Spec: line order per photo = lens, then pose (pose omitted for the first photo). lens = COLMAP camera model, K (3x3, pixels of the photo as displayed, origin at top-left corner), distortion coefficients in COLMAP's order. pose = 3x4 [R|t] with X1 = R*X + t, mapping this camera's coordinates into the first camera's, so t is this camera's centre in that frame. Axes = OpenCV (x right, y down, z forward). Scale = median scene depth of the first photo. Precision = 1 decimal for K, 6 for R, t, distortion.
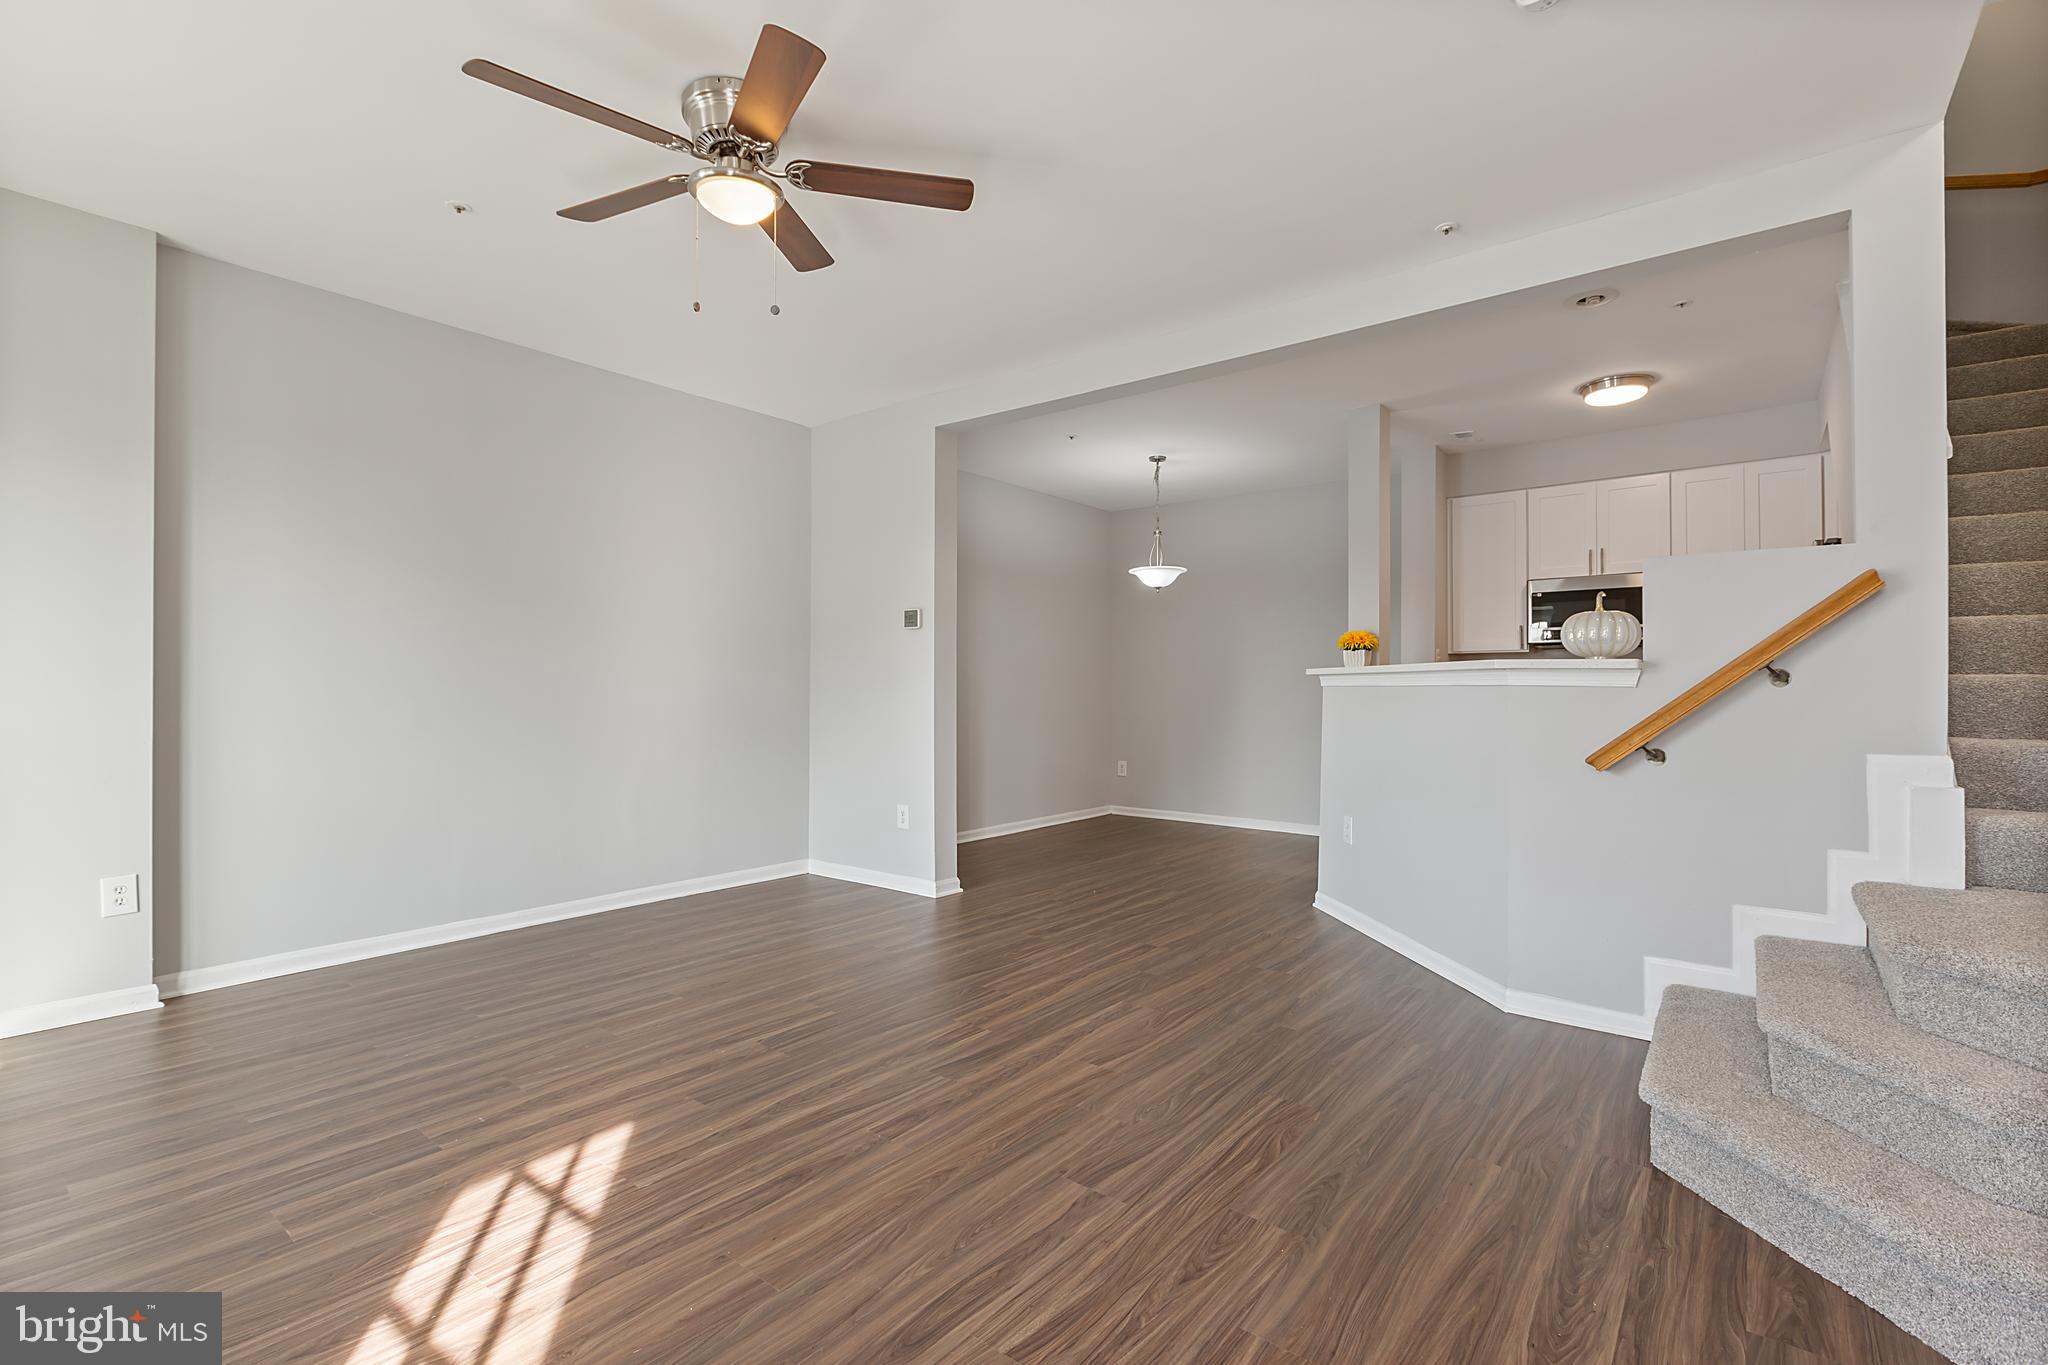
lens RADIAL K [[916.5, 0, 1018.1], [0, 916.5, 684.0], [0, 0, 1]] dist [0.003509, -0.000650]
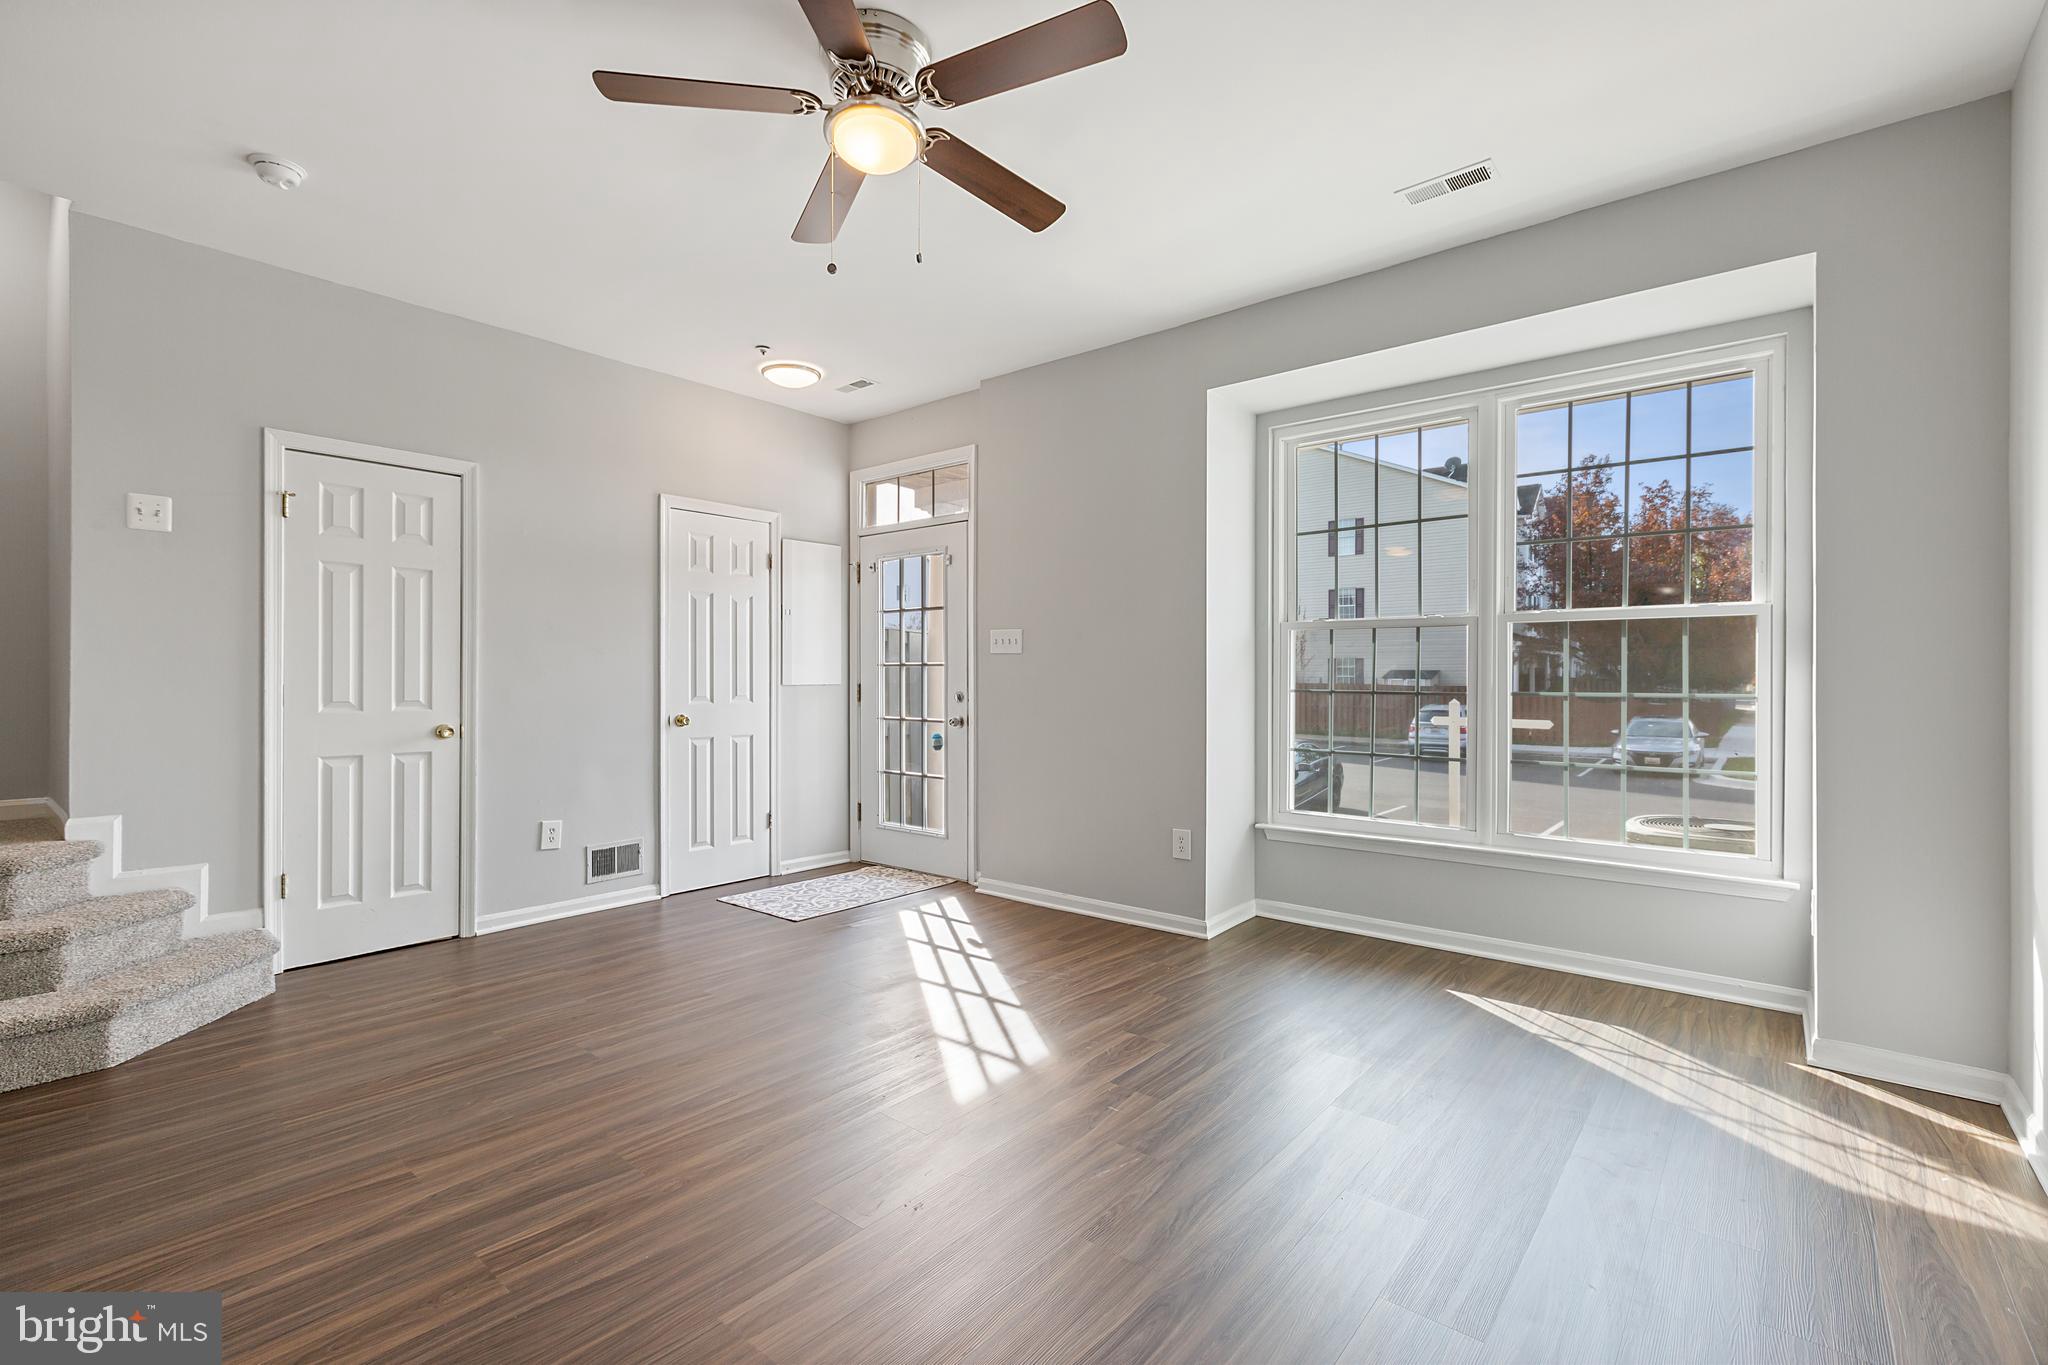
lens RADIAL K [[916.5, 0, 1018.1], [0, 916.5, 684.0], [0, 0, 1]] dist [0.003509, -0.000650]
pose [[-0.999597, -0.001369, 0.028352, -0.433726], [-0.001298, 0.999996, 0.002529, 0.000675], [-0.028356, 0.002491, -0.999595, 1.708285]]
